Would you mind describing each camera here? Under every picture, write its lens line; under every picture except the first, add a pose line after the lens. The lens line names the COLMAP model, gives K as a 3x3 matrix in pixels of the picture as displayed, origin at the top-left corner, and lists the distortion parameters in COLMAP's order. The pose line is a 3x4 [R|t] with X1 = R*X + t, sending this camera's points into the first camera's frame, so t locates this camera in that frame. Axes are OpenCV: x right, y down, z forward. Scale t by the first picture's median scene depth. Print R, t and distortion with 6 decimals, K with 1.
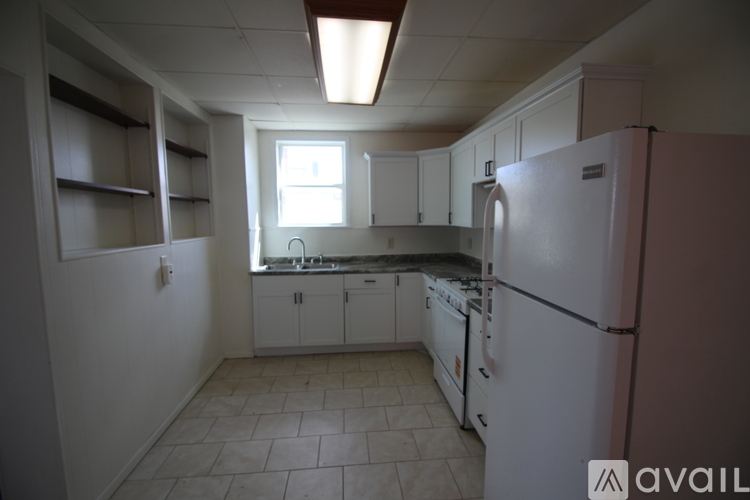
lens RADIAL K [[349.3, 0, 375.0], [0, 349.3, 250.0], [0, 0, 1]] dist [0.012238, -0.016294]
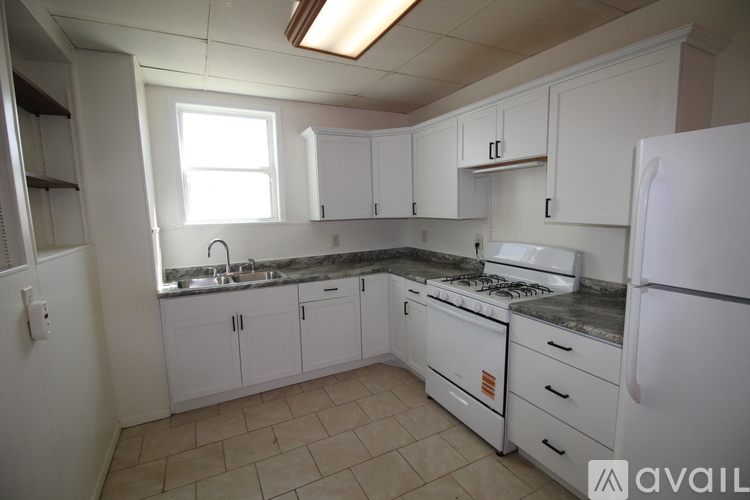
lens RADIAL K [[349.3, 0, 375.0], [0, 349.3, 250.0], [0, 0, 1]] dist [0.012238, -0.016294]
pose [[0.927263, -0.060109, 0.369554, -0.209340], [0.053147, 0.998165, 0.029003, -0.018159], [-0.370620, -0.007253, 0.928756, 0.217335]]
